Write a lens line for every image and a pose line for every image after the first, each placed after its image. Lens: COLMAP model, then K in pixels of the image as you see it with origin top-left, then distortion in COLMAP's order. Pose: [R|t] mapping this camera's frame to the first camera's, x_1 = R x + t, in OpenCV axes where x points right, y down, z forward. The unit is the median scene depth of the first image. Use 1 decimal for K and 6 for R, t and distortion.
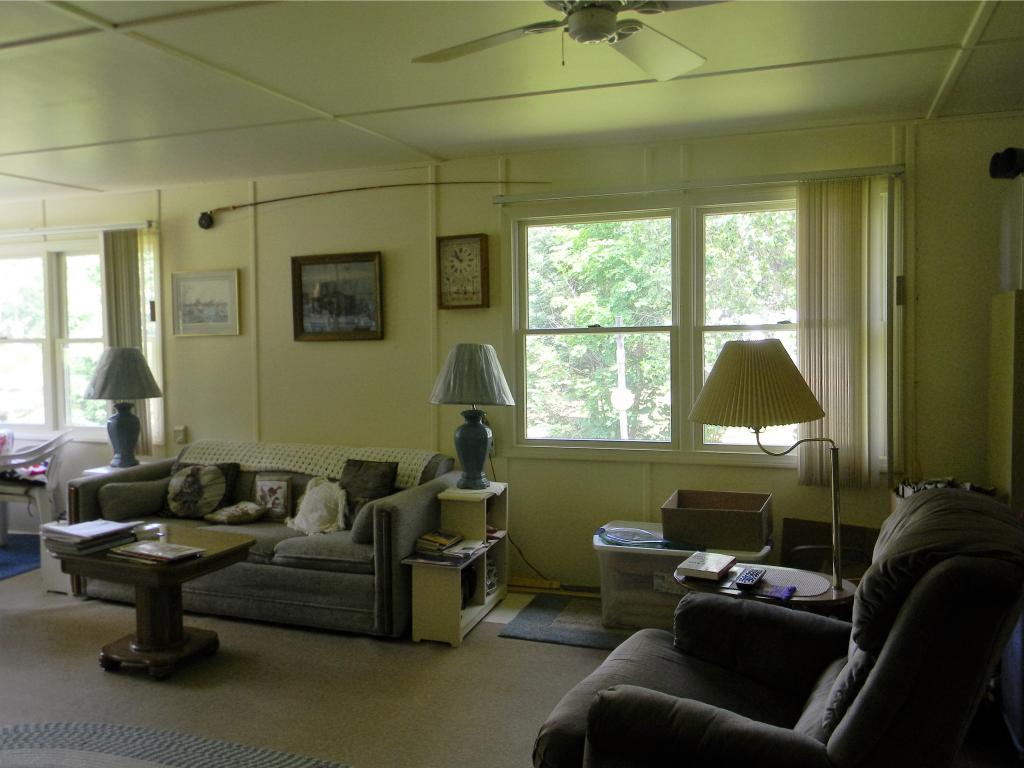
lens RADIAL K [[863.1, 0, 495.5], [0, 863.1, 378.7], [0, 0, 1]] dist [0.011760, -0.002465]
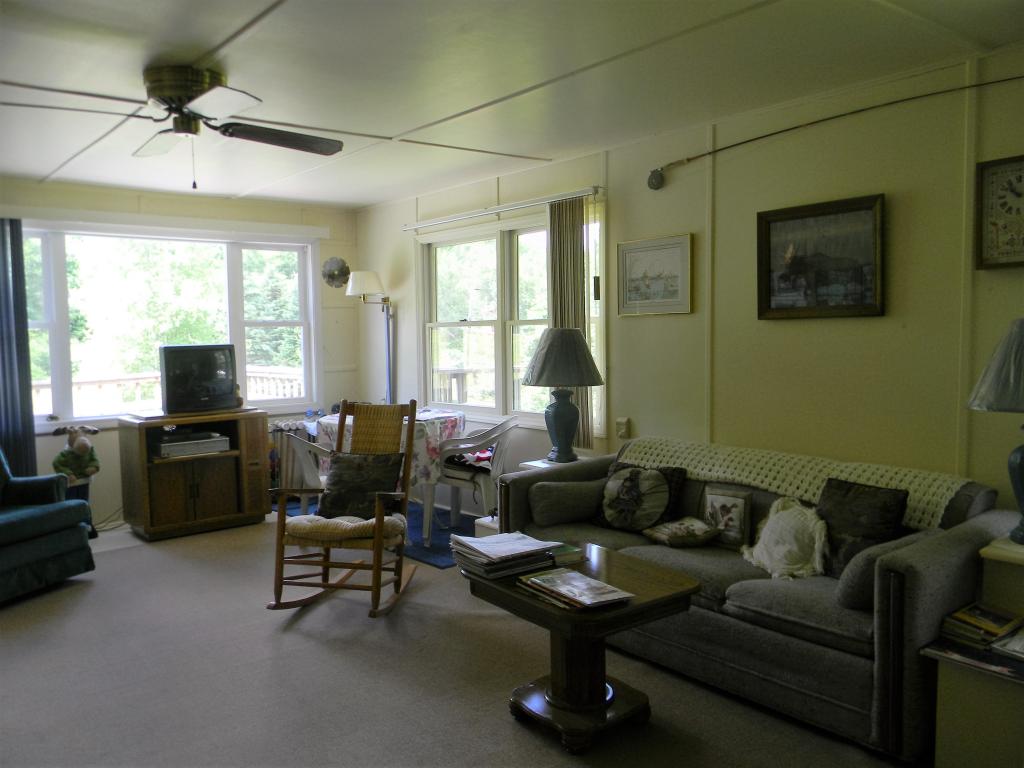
lens RADIAL K [[821.9, 0, 500.2], [0, 821.9, 383.6], [0, 0, 1]] dist [0.011226, -0.009571]
pose [[0.865202, 0.030253, -0.500509, -0.062793], [-0.018584, 0.999427, 0.028285, -0.001839], [0.501078, -0.015171, 0.865269, 0.244945]]
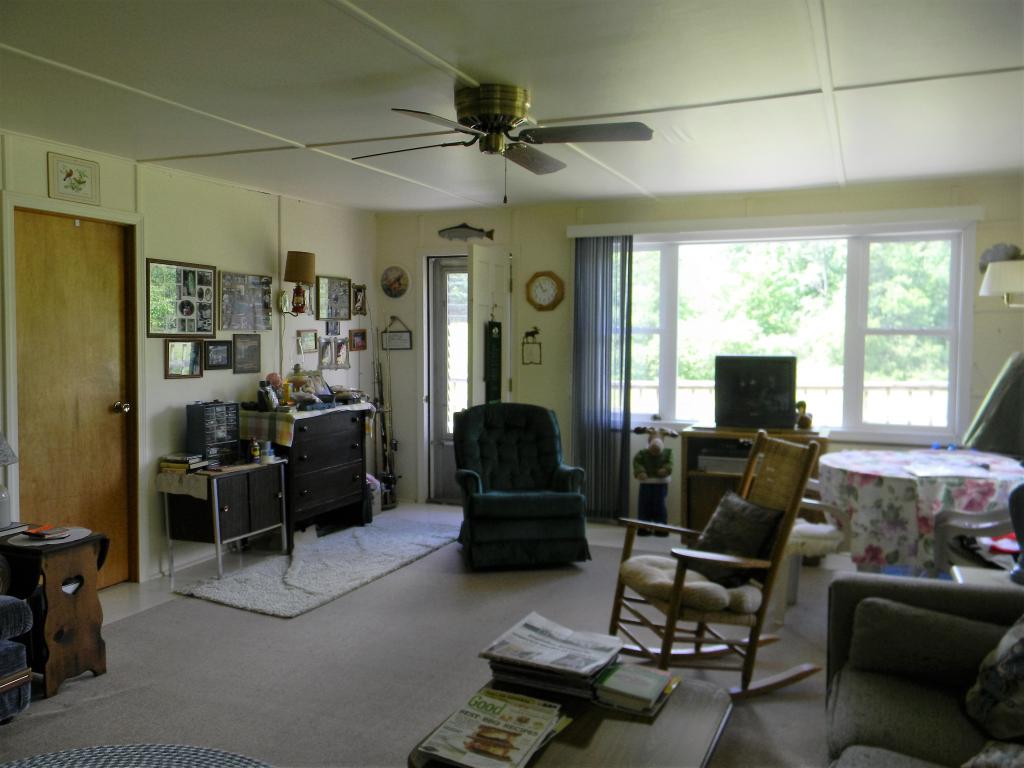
lens RADIAL K [[841.0, 0, 512.0], [0, 841.0, 384.0], [0, 0, 1]] dist [-0.000097, -0.008237]
pose [[-0.043925, 0.070326, -0.996557, 0.084194], [-0.052409, 0.995984, 0.072595, -0.039747], [0.997659, 0.055418, -0.040063, 0.753640]]
